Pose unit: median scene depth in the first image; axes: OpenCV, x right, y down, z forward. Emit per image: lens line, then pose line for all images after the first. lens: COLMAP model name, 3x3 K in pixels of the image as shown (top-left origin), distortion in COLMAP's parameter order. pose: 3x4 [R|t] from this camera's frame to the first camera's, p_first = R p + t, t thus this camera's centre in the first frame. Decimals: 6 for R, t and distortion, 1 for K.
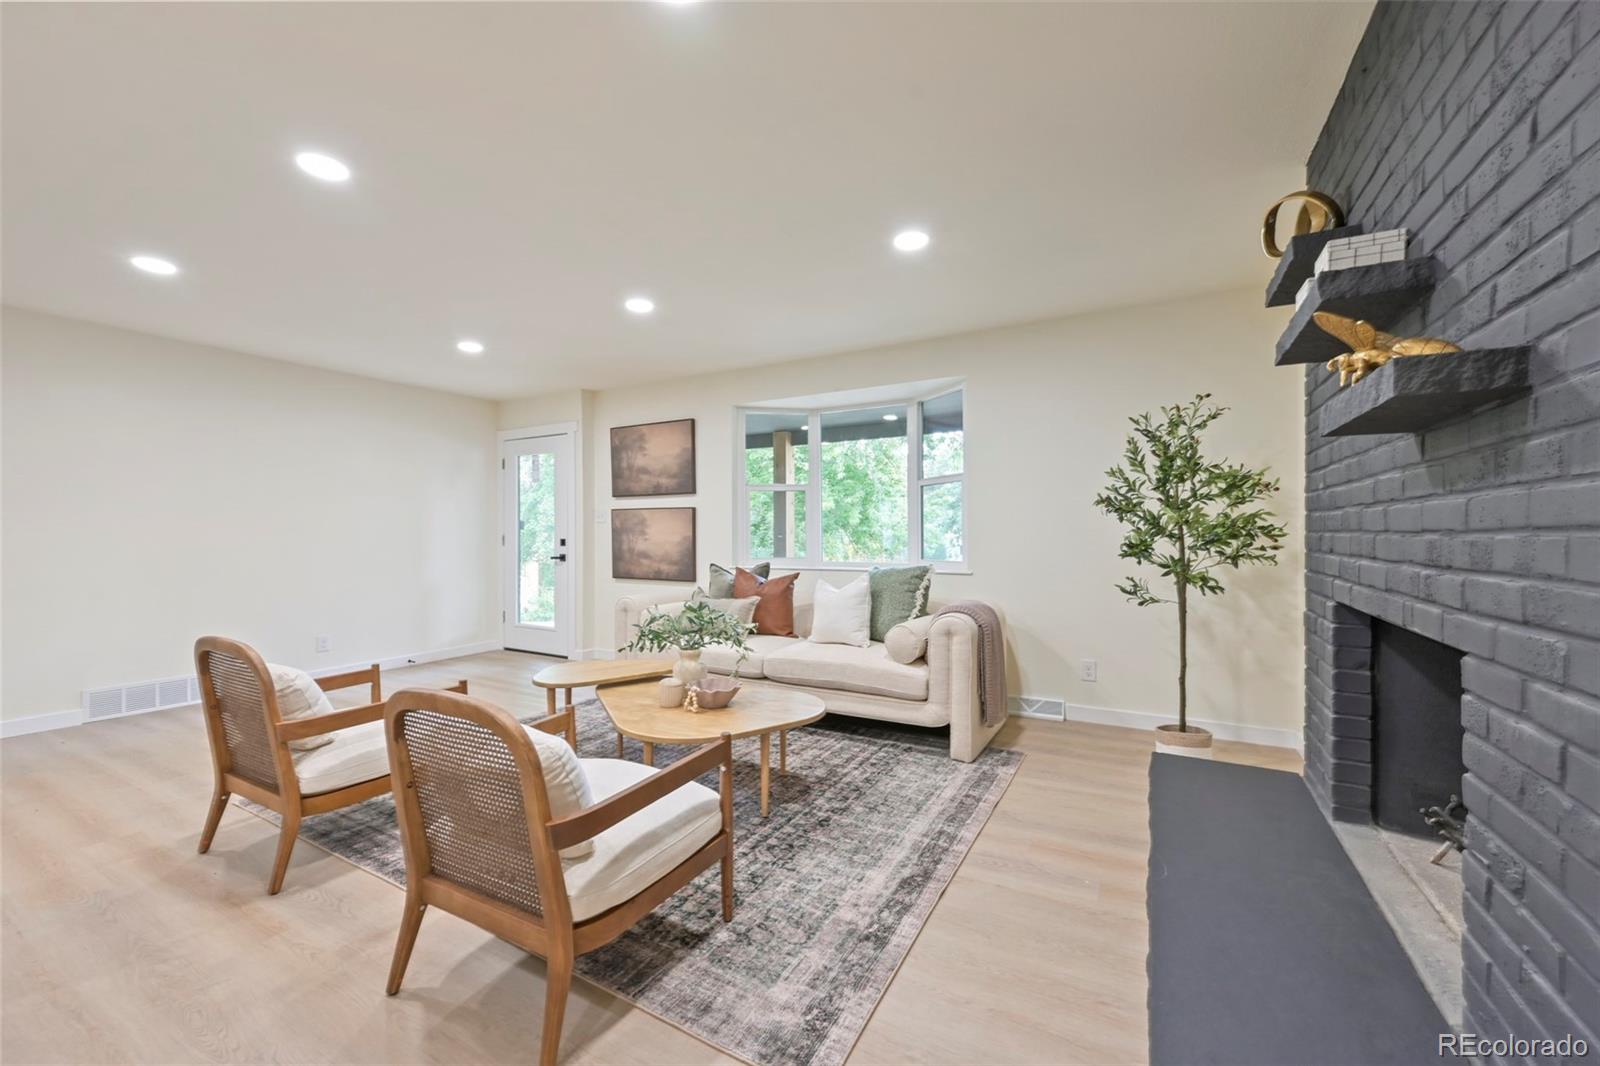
lens RADIAL K [[632.9, 0, 799.4], [0, 632.9, 525.4], [0, 0, 1]] dist [0.000503, -0.000148]
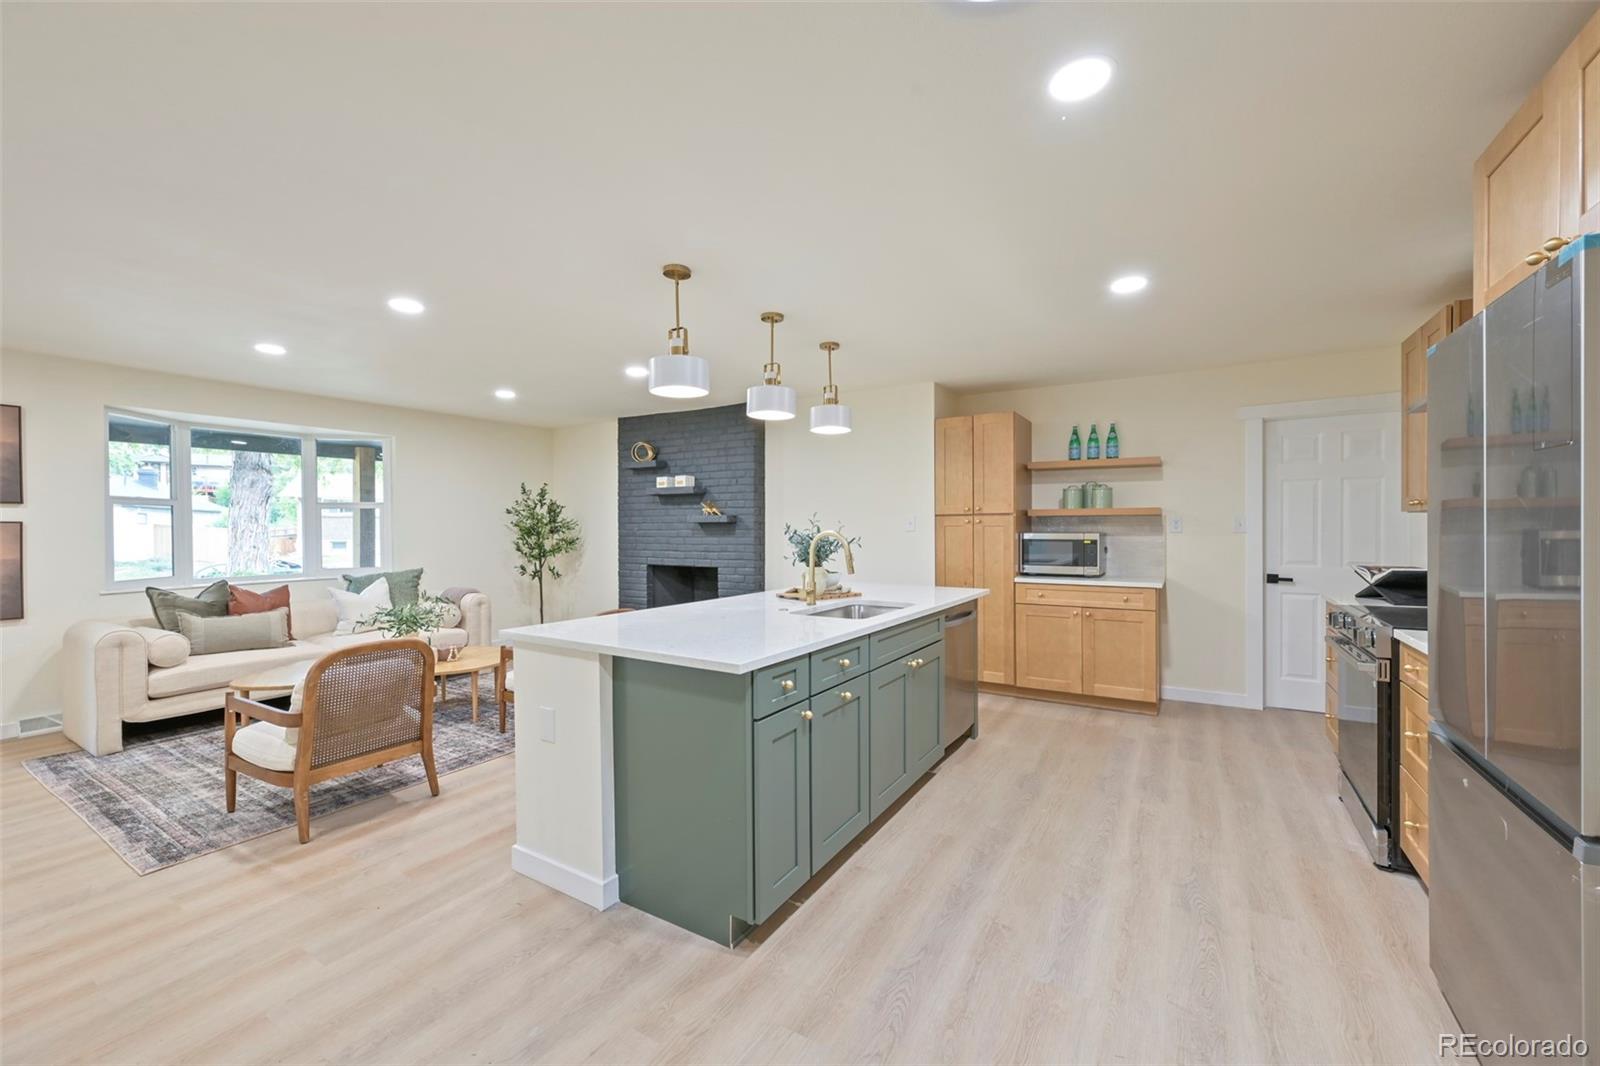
lens RADIAL K [[632.9, 0, 799.0], [0, 632.9, 535.8], [0, 0, 1]] dist [0.000503, -0.000148]
pose [[0.037648, -0.011156, 0.999229, -1.127219], [-0.009058, 0.999893, 0.011504, -0.036467], [-0.999250, -0.009484, 0.037543, 0.032227]]
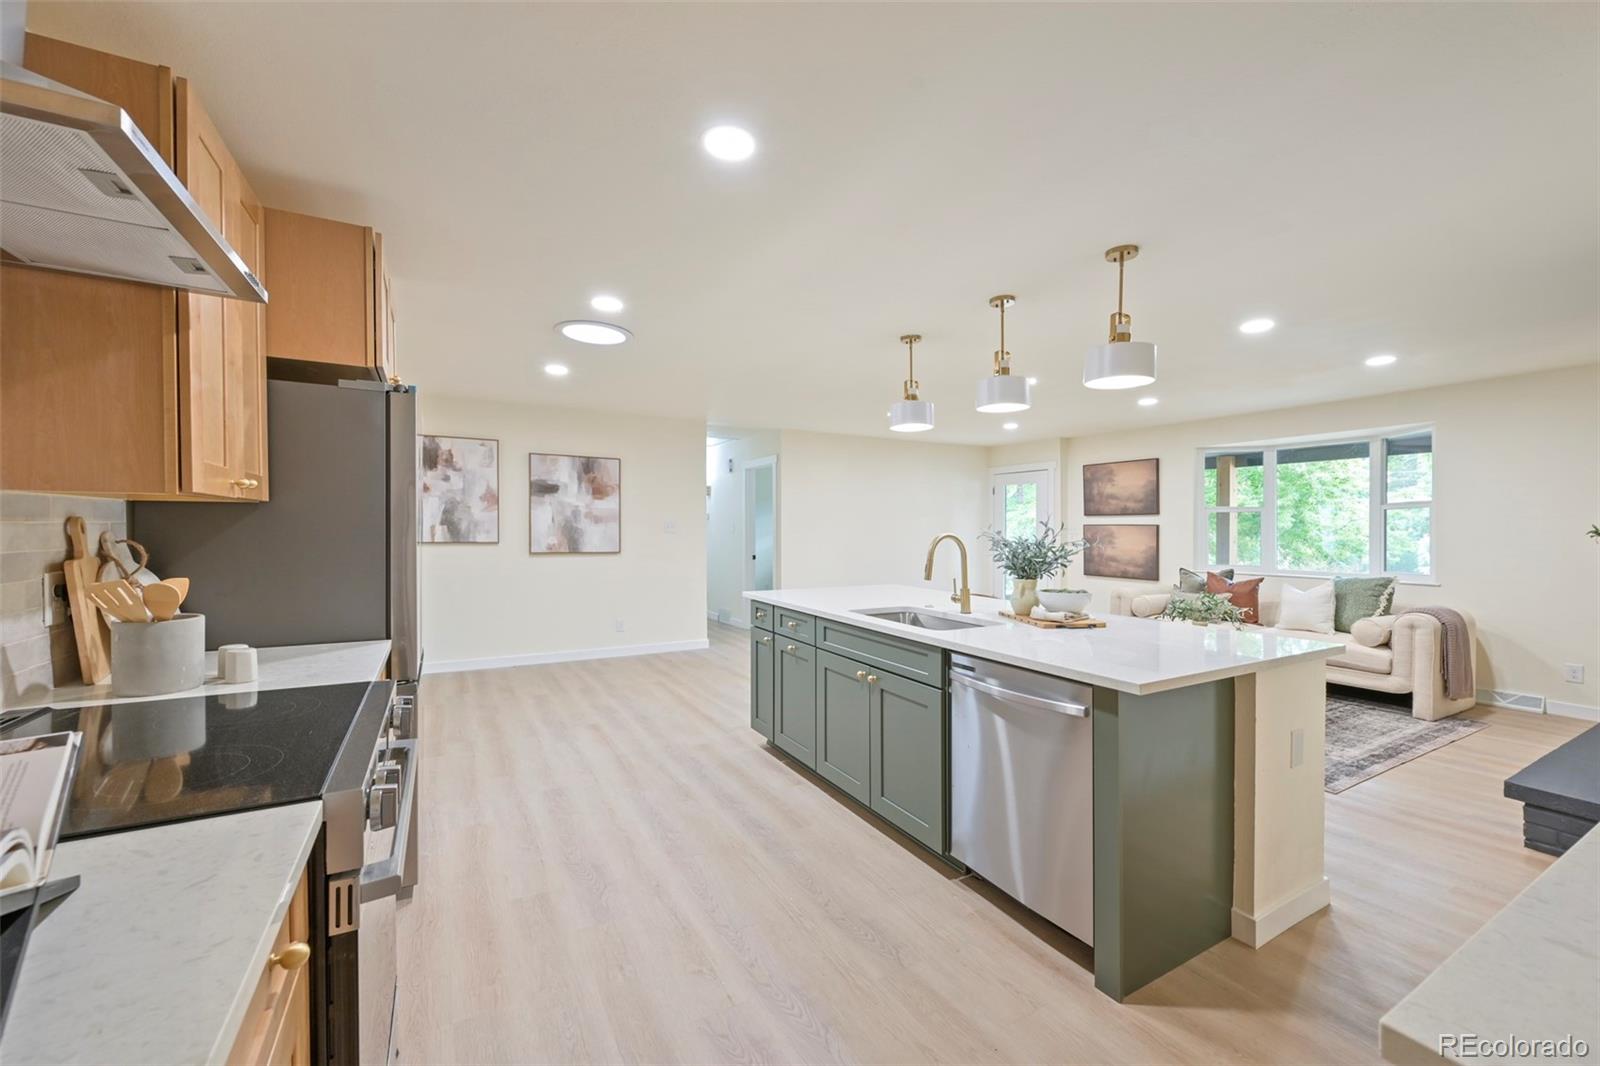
lens RADIAL K [[632.9, 0, 805.1], [0, 632.9, 535.4], [0, 0, 1]] dist [0.000503, -0.000148]
pose [[0.857342, 0.012526, -0.514595, -0.146368], [-0.000226, 0.999713, 0.023958, -0.047214], [0.514747, -0.020423, 0.857099, -0.656937]]
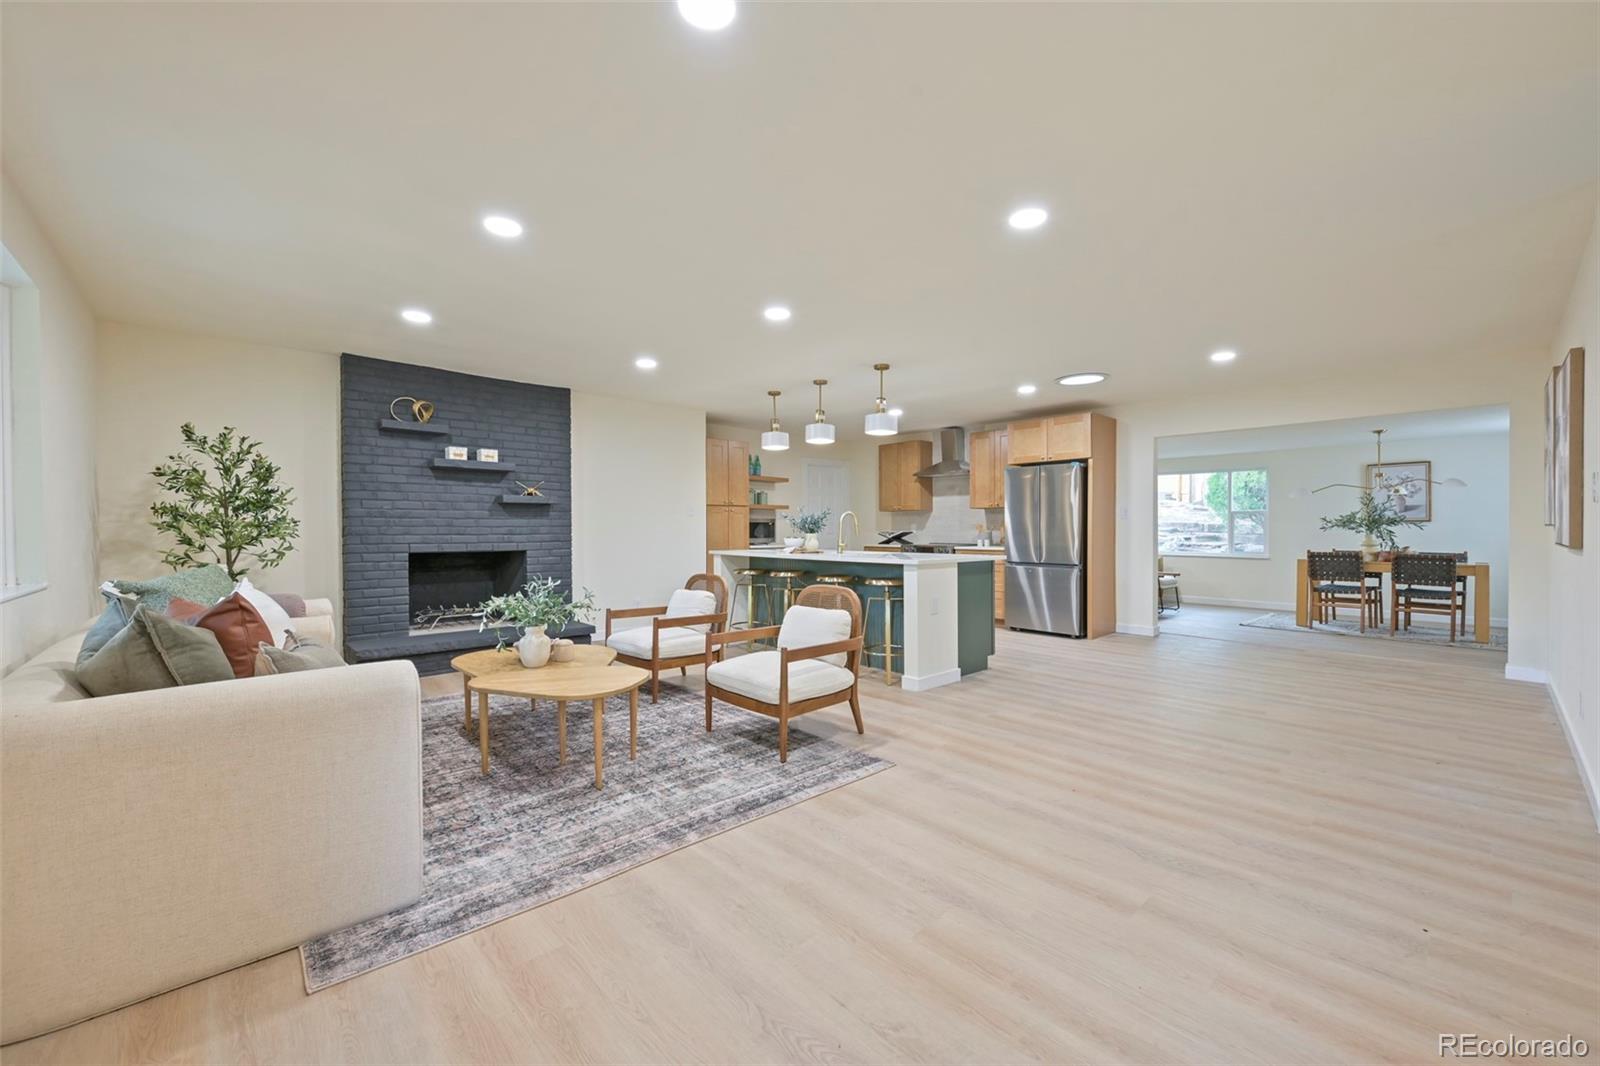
lens RADIAL K [[632.9, 0, 806.3], [0, 632.9, 536.2], [0, 0, 1]] dist [0.000503, -0.000148]
pose [[-0.950983, -0.002035, 0.309238, -0.706931], [-0.002317, 0.999997, -0.000545, 0.020828], [-0.309236, -0.001235, -0.950985, 1.372098]]
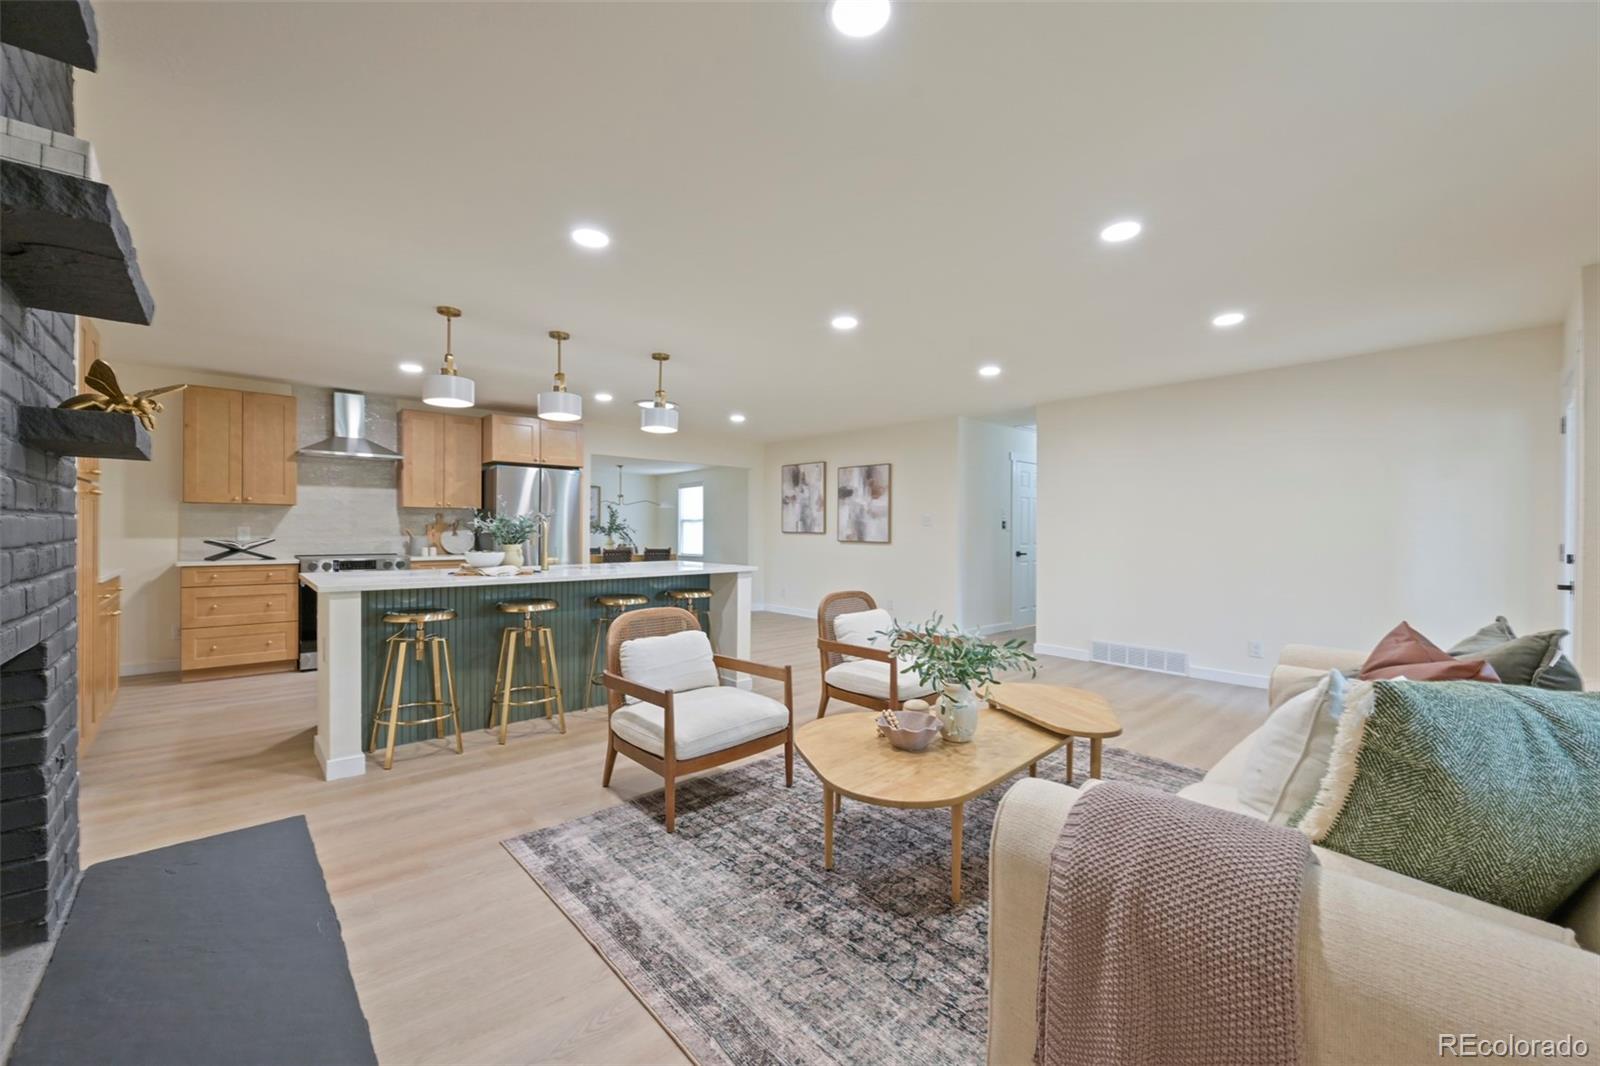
lens RADIAL K [[632.9, 0, 805.0], [0, 632.9, 526.5], [0, 0, 1]] dist [0.000503, -0.000148]
pose [[-0.313621, -0.006175, -0.949528, 0.473527], [0.006693, 0.999940, -0.008714, -0.001289], [0.949525, -0.009088, -0.313560, 0.753792]]
